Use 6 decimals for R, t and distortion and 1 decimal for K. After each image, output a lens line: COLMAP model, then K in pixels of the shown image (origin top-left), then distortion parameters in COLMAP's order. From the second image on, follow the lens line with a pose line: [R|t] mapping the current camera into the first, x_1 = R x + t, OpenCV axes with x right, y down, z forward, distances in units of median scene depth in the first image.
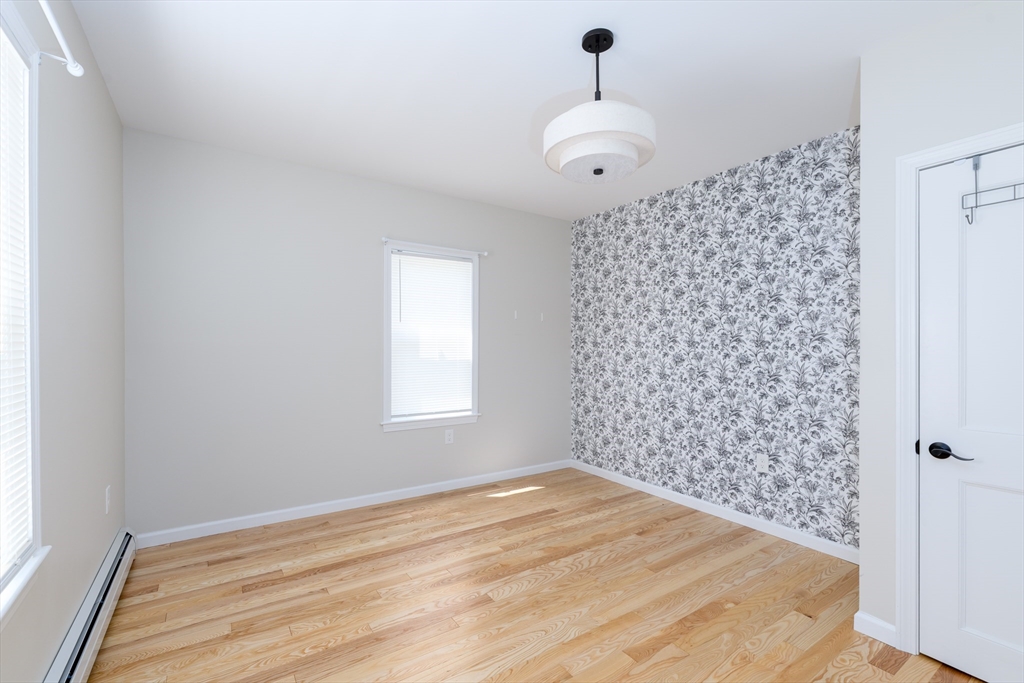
lens RADIAL K [[453.7, 0, 510.9], [0, 453.7, 348.2], [0, 0, 1]] dist [0.002662, 0.000742]
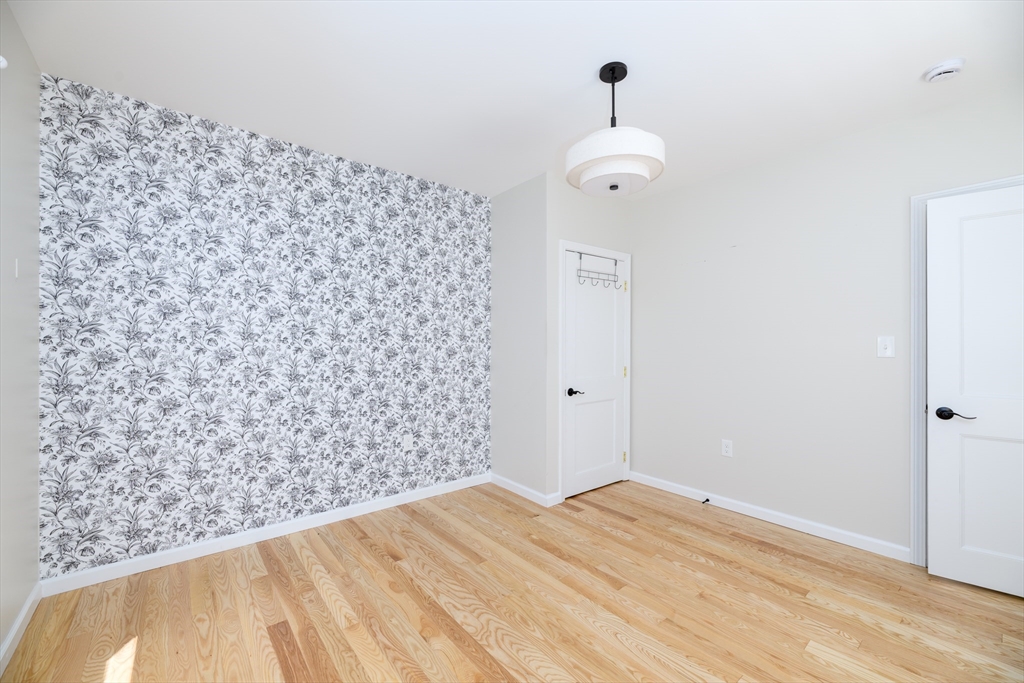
lens RADIAL K [[414.7, 0, 509.4], [0, 414.7, 339.0], [0, 0, 1]] dist [0.002492, 0.000413]
pose [[-0.094222, 0.002964, 0.995547, -0.493539], [0.001288, 0.999995, -0.002855, -0.003092], [-0.995550, 0.001013, -0.094225, 0.820903]]
